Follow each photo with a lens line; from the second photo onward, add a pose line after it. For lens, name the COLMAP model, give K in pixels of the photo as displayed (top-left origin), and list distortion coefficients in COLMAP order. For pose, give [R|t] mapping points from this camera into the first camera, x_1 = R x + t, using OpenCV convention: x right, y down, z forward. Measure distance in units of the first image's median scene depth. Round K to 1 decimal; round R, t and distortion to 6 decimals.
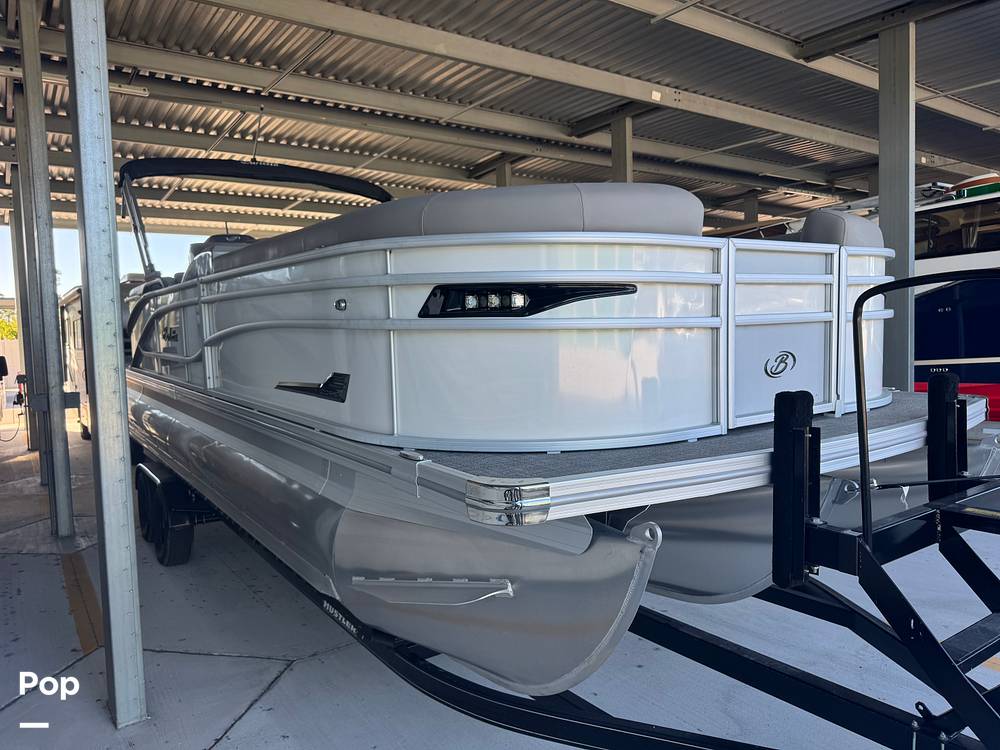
lens RADIAL K [[709.0, 0, 493.7], [0, 709.0, 373.6], [0, 0, 1]] dist [0.061086, -0.084112]
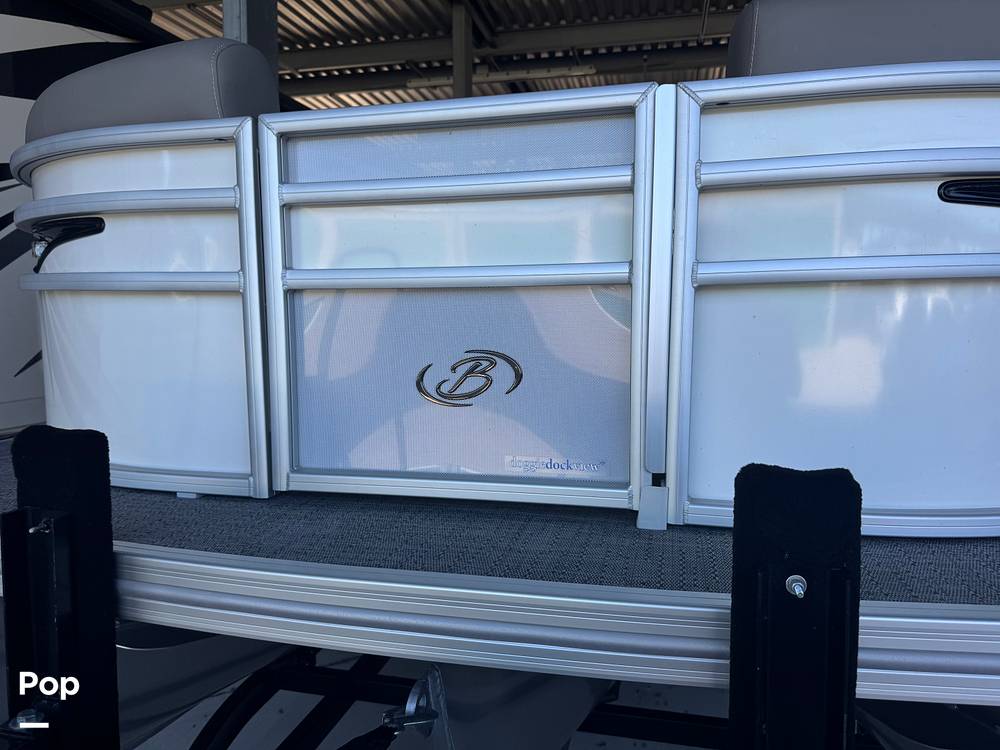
lens RADIAL K [[710.4, 0, 477.8], [0, 710.4, 359.5], [0, 0, 1]] dist [0.045283, -0.081805]
pose [[0.653124, 0.080161, -0.752996, 0.856608], [-0.066197, 0.996618, 0.048679, -0.053883], [0.754352, 0.018053, 0.656222, 0.821212]]
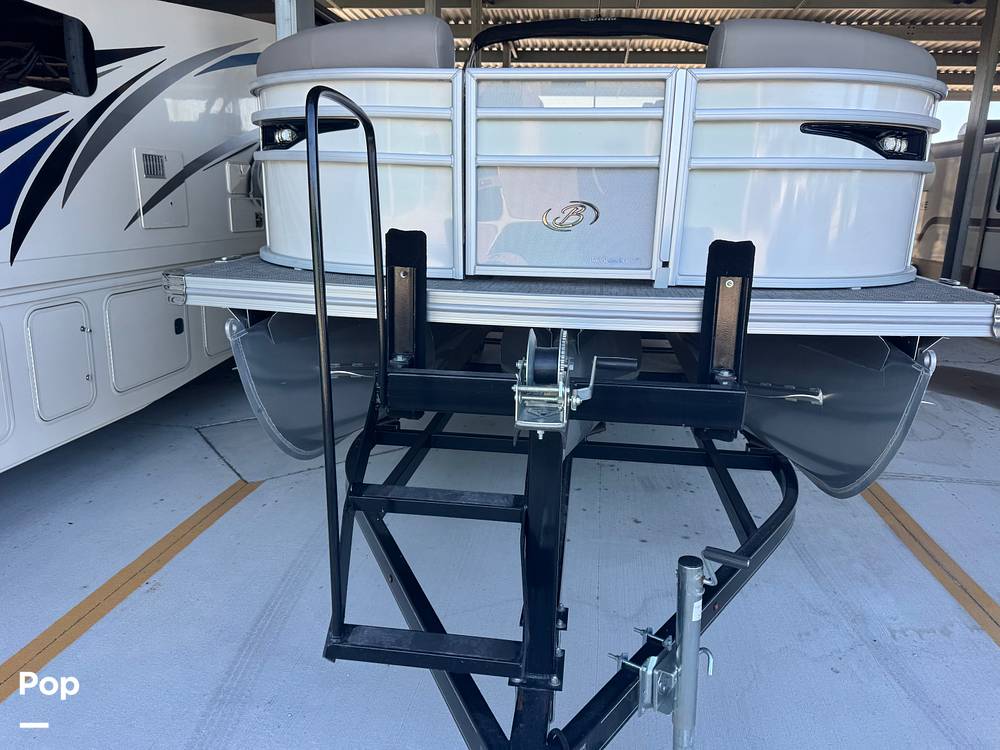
lens RADIAL K [[708.0, 0, 499.0], [0, 708.0, 384.5], [0, 0, 1]] dist [0.007682, -0.004464]
pose [[0.748016, 0.211574, -0.629054, 1.073488], [-0.087821, 0.971045, 0.222169, 0.004042], [0.657845, -0.110942, 0.744938, 0.305162]]
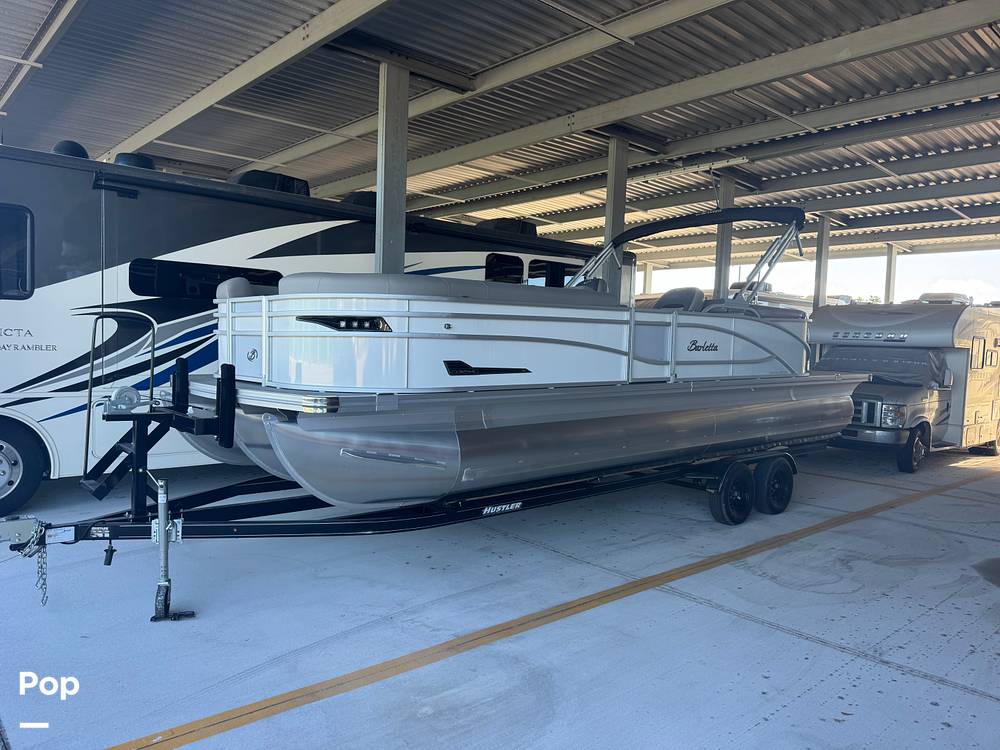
lens RADIAL K [[705.7, 0, 495.5], [0, 705.7, 378.6], [0, 0, 1]] dist [0.075941, -0.114539]
pose [[0.130233, 0.083497, -0.987961, 2.931765], [-0.101920, 0.992296, 0.070429, -0.188994], [0.986231, 0.091521, 0.137740, 1.637565]]
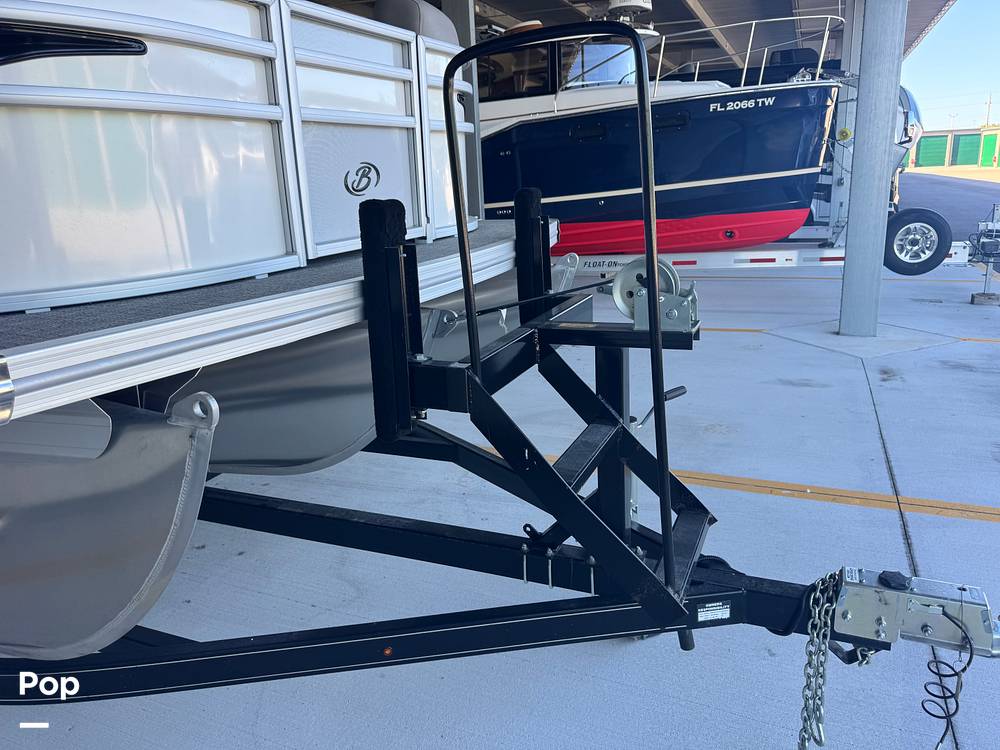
lens RADIAL K [[706.2, 0, 514.6], [0, 706.2, 377.2], [0, 0, 1]] dist [0.165108, -0.270608]
pose [[0.835538, -0.150844, 0.528320, 0.088886], [0.043936, 0.976838, 0.209419, 0.051912], [-0.547673, -0.151765, 0.822813, 0.222579]]
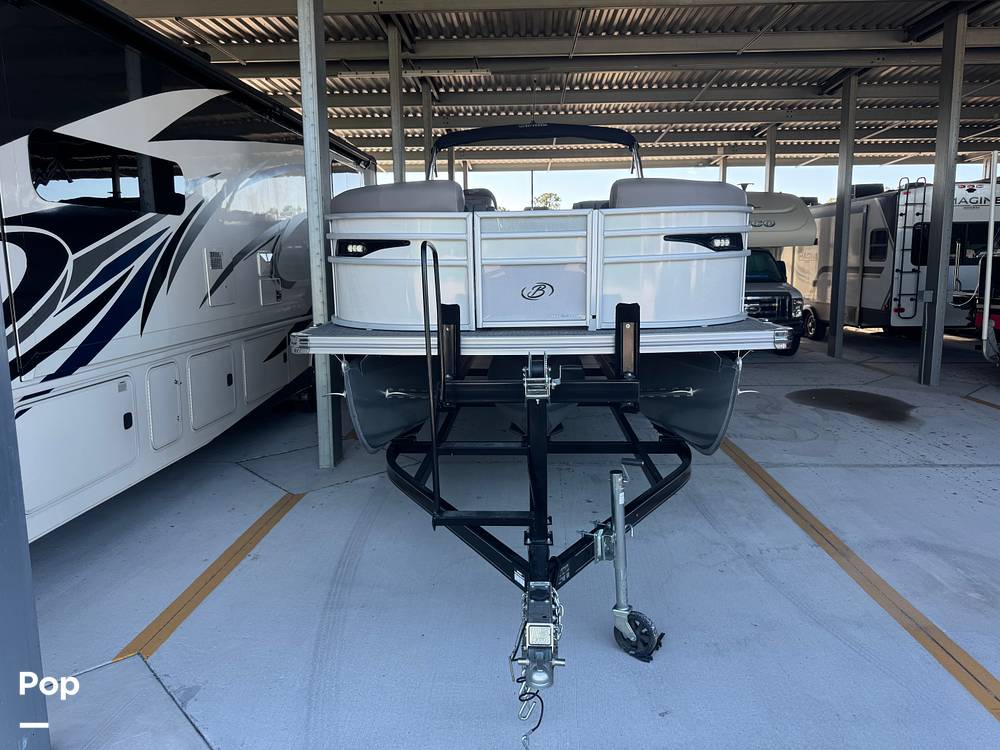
lens RADIAL K [[709.0, 0, 493.7], [0, 709.0, 373.6], [0, 0, 1]] dist [0.061086, -0.084112]
pose [[0.799637, 0.114028, -0.589557, 1.422331], [-0.049487, 0.990979, 0.124547, -0.026162], [0.598441, -0.070417, 0.798067, -0.308962]]
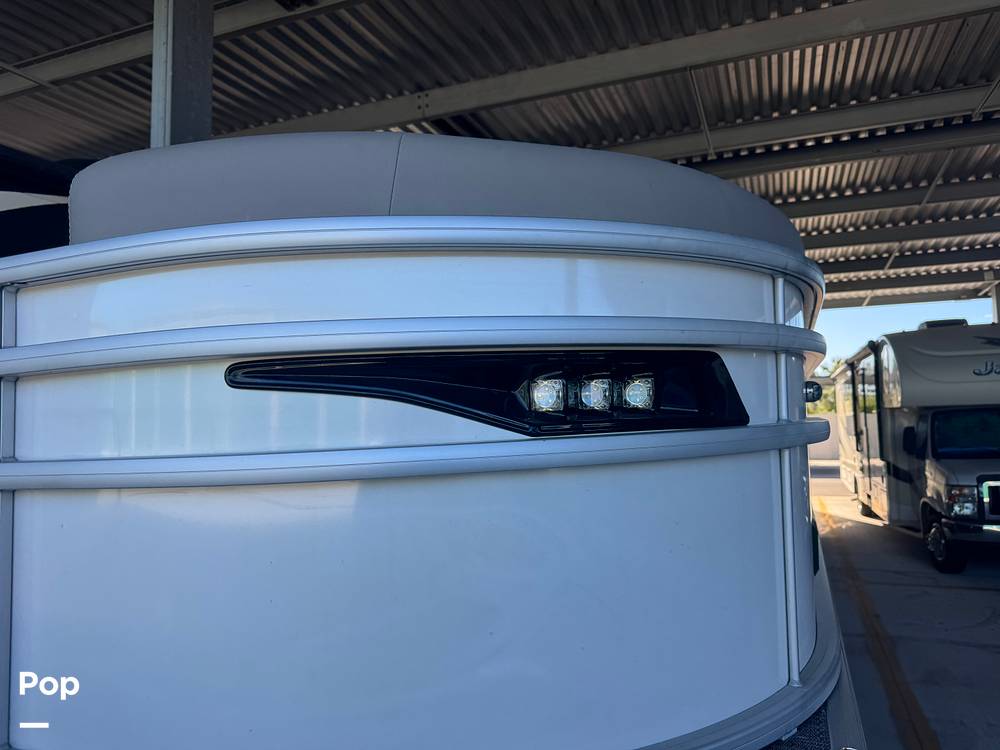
lens RADIAL K [[709.0, 0, 493.7], [0, 709.0, 373.6], [0, 0, 1]] dist [0.061086, -0.084112]
pose [[0.552965, -0.038951, -0.832293, 1.072644], [-0.050628, 0.995490, -0.080225, -0.135378], [0.831665, 0.086499, 0.548500, 1.243841]]
